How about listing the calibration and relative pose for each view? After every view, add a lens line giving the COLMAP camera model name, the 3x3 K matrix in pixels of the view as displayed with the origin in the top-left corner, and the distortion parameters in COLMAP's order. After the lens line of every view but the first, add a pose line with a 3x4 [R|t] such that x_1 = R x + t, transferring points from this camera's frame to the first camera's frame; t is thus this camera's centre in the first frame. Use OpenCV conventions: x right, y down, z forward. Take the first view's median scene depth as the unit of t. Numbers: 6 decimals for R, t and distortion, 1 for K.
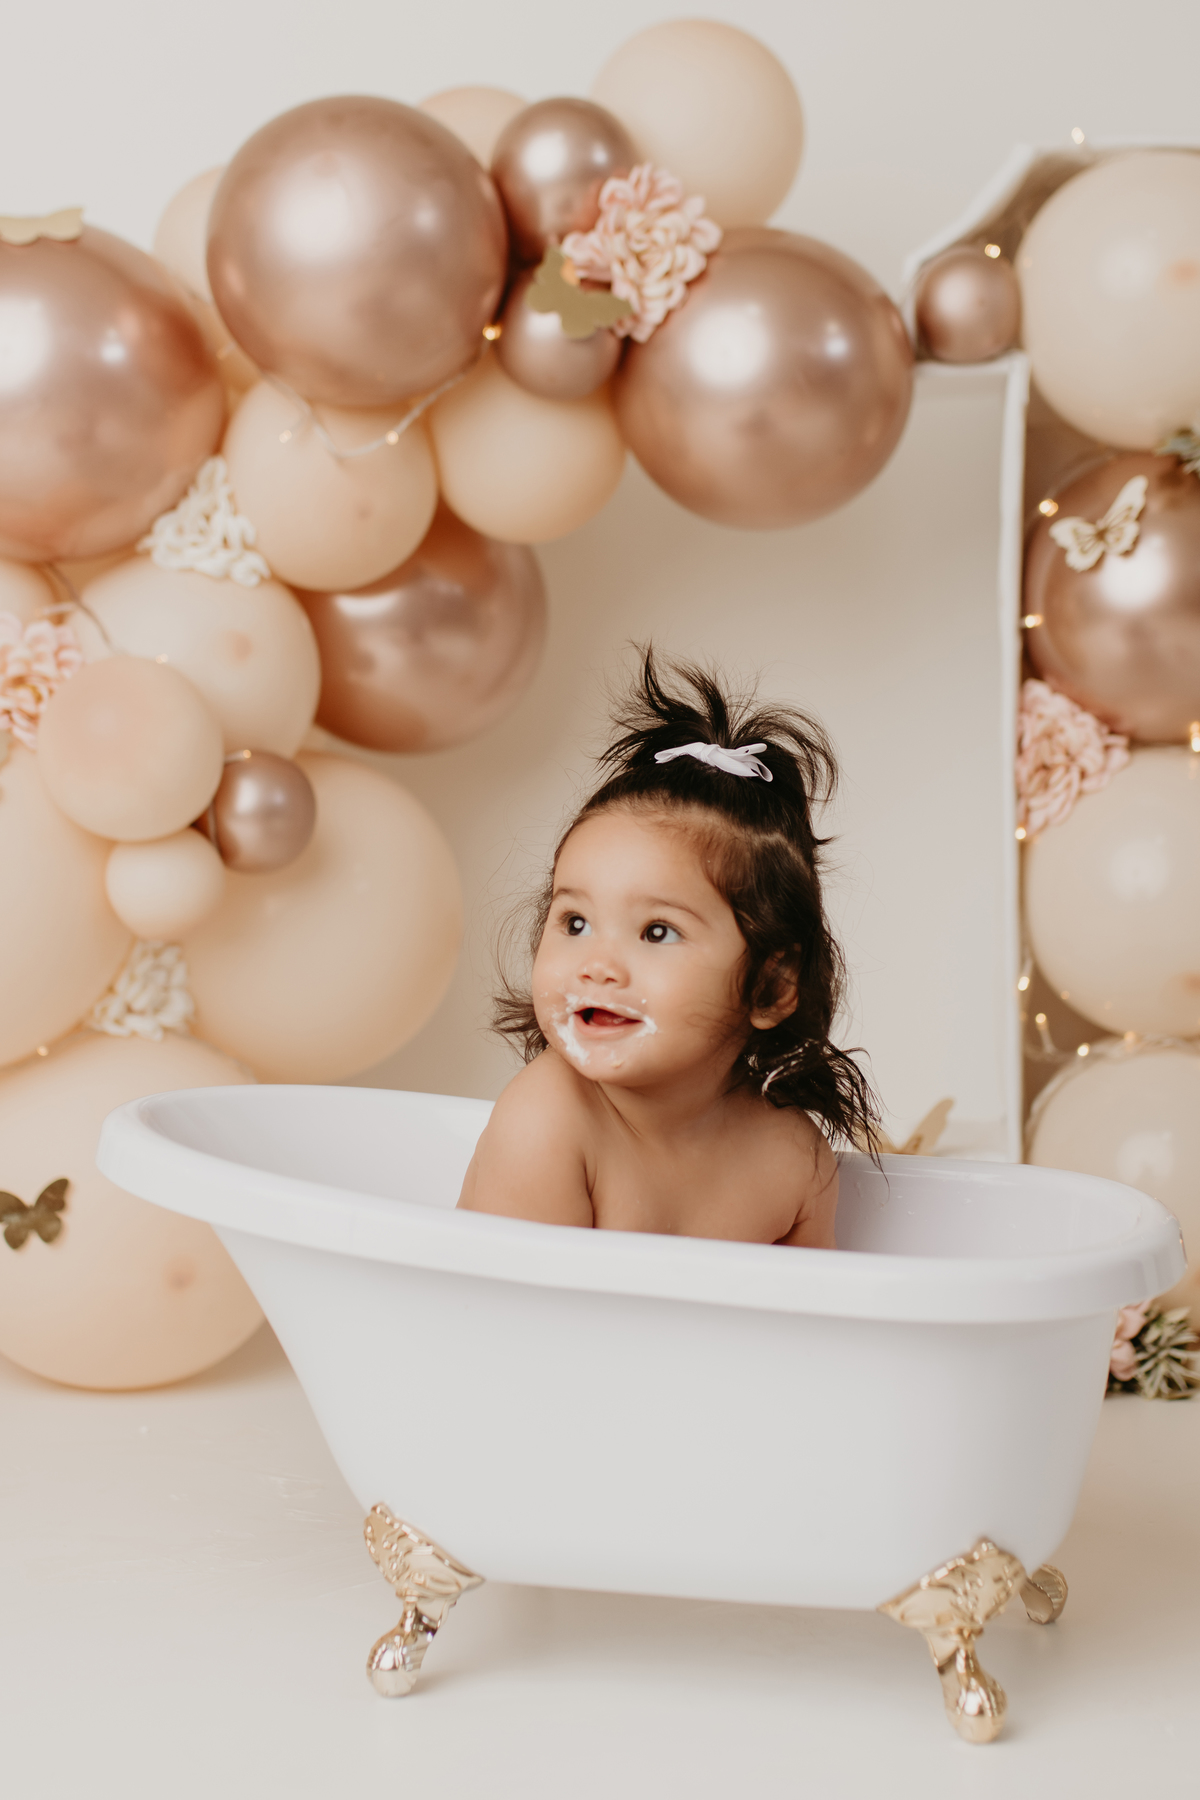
lens RADIAL K [[2871.4, 0, 611.2], [0, 2871.4, 887.7], [0, 0, 1]] dist [-0.002243, -0.054029]
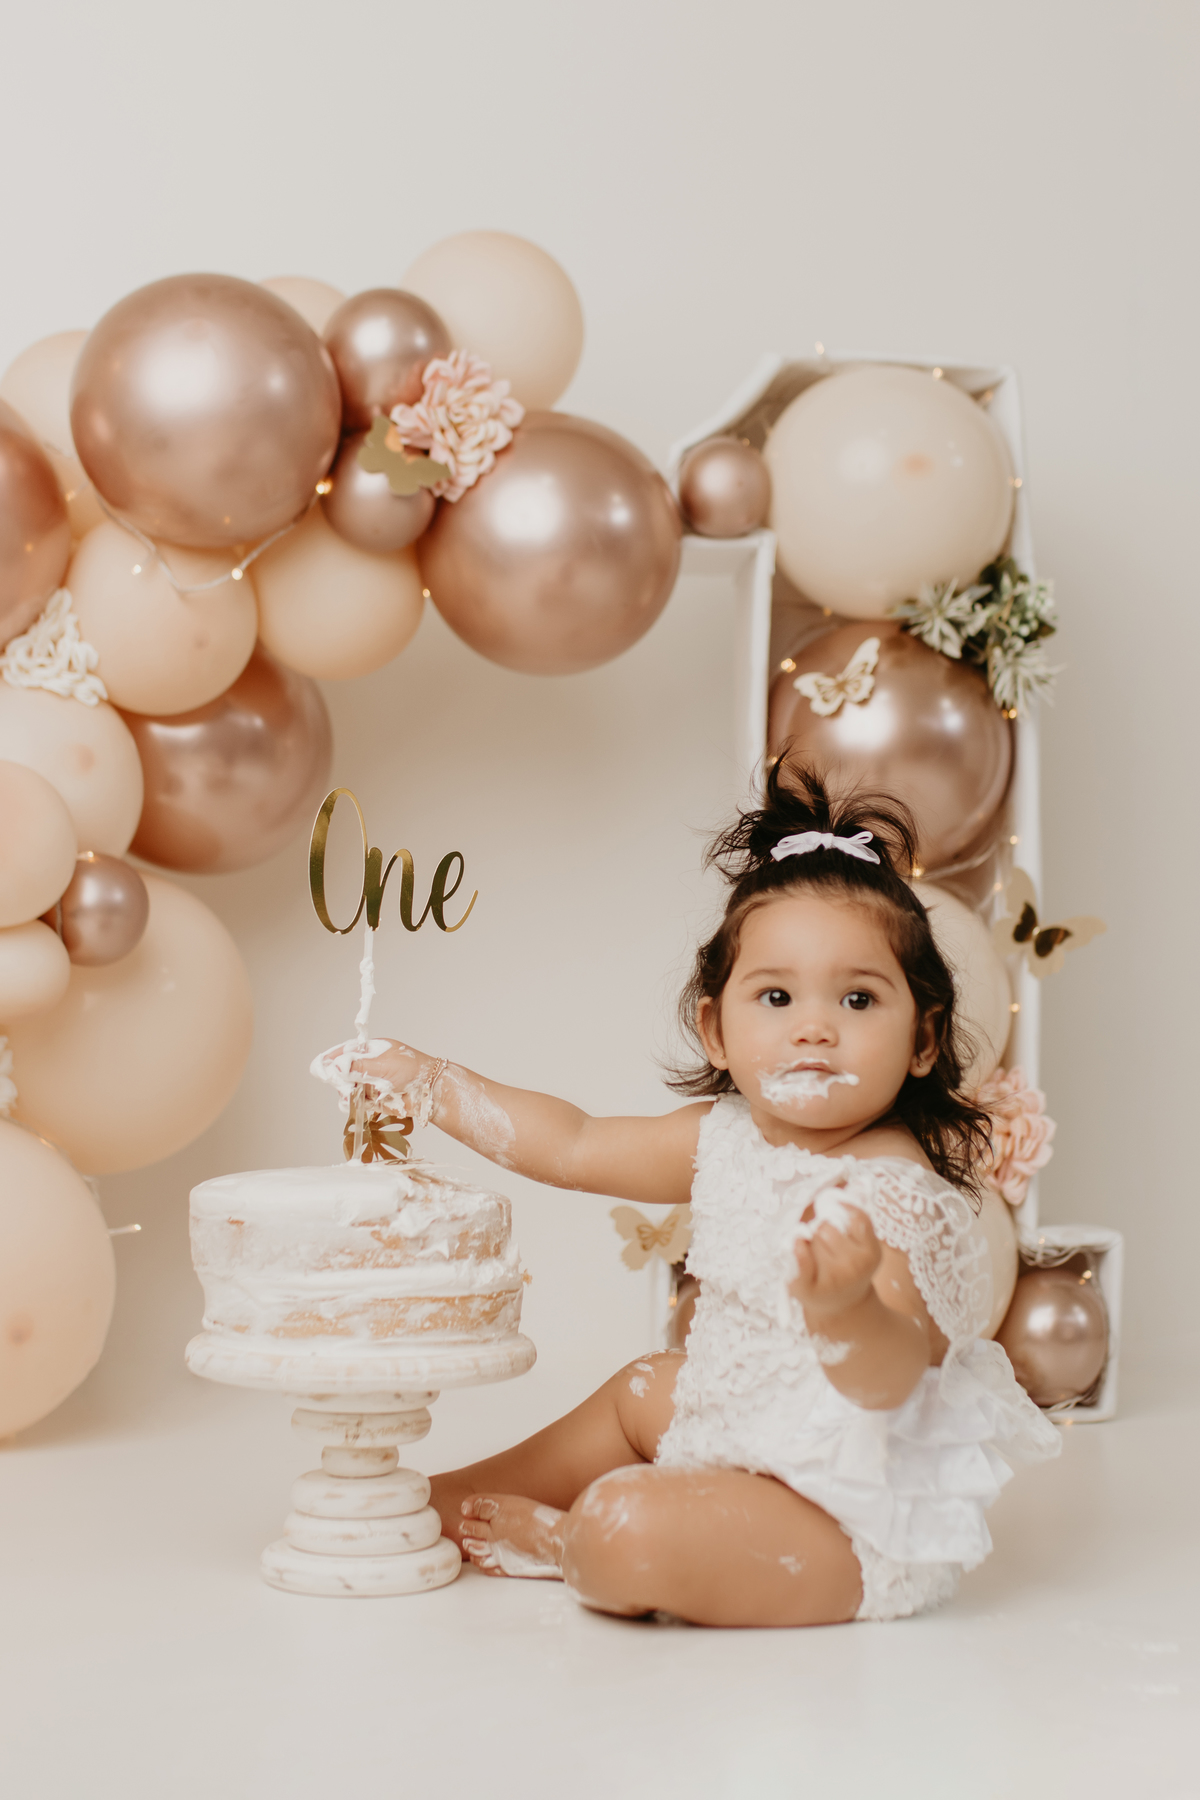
lens RADIAL K [[2903.7, 0, 624.9], [0, 2903.7, 902.3], [0, 0, 1]] dist [-0.014166, -0.011104]
pose [[0.983453, 0.021959, 0.179827, -0.123438], [-0.005373, 0.995725, -0.092207, 0.072054], [-0.181083, 0.089715, 0.979367, -0.122653]]
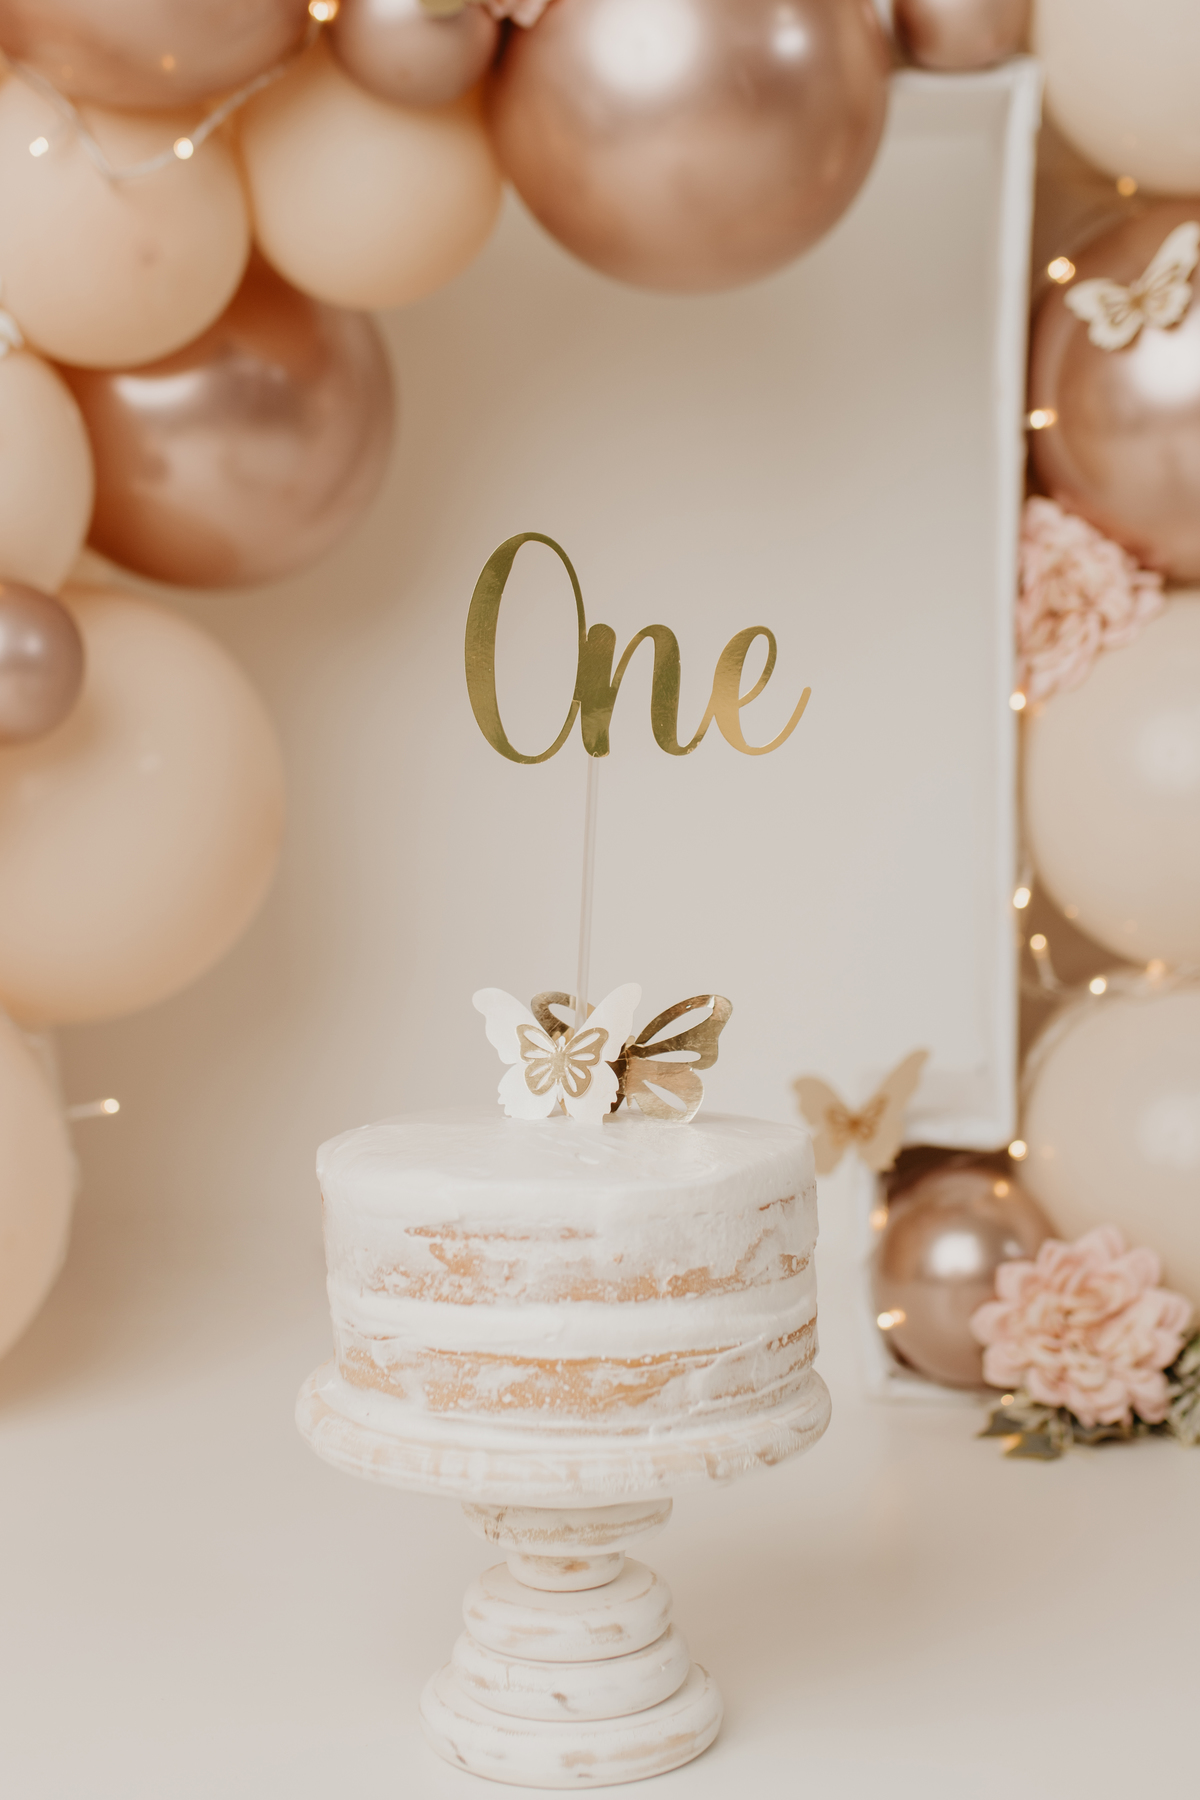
lens RADIAL K [[2931.5, 0, 595.4], [0, 2931.5, 889.6], [0, 0, 1]] dist [-0.003631, -0.060967]
pose [[0.998985, 0.005018, 0.044762, -0.004234], [-0.006805, 0.999182, 0.039855, 0.000794], [-0.044526, -0.040119, 0.998202, 0.236573]]
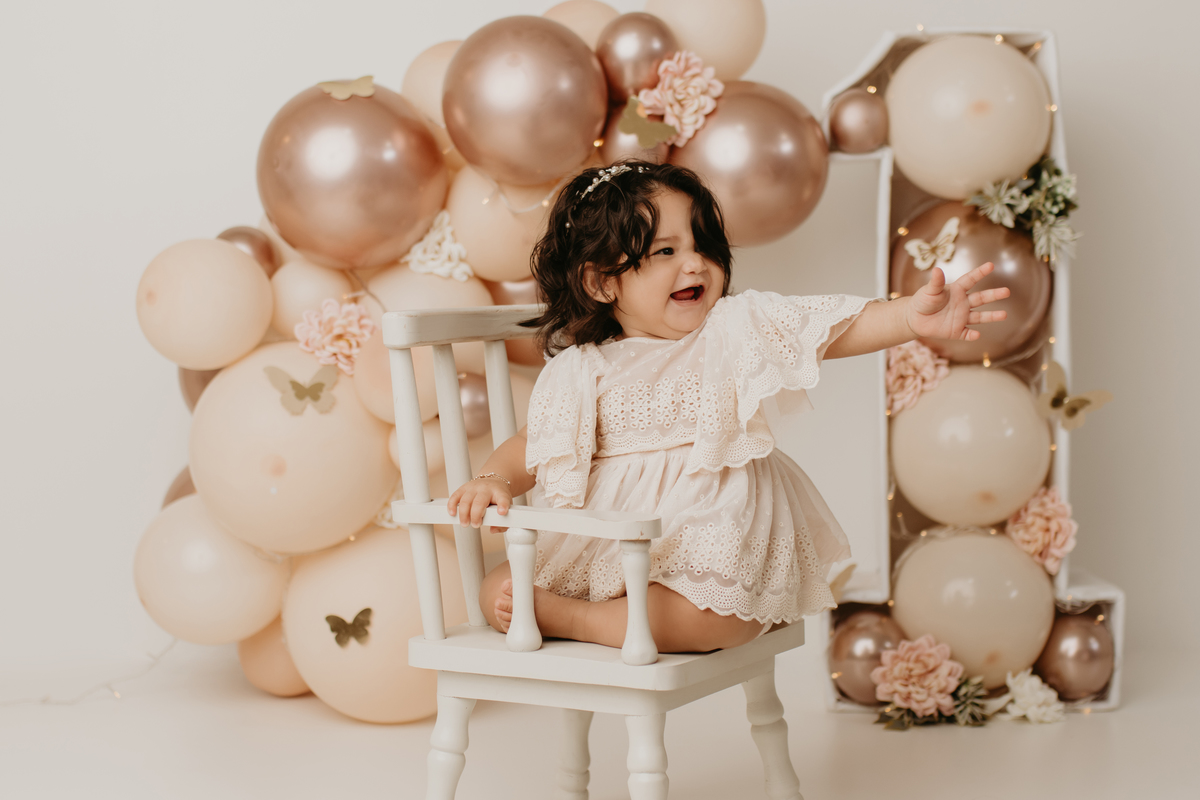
lens RADIAL K [[2033.3, 0, 521.7], [0, 2033.3, 439.6], [0, 0, 1]] dist [-0.010170, -0.062955]
pose [[0.999827, -0.006875, -0.017311, -0.067381], [0.007322, 0.999637, 0.025929, -0.038543], [0.017127, -0.026051, 0.999514, -0.285740]]
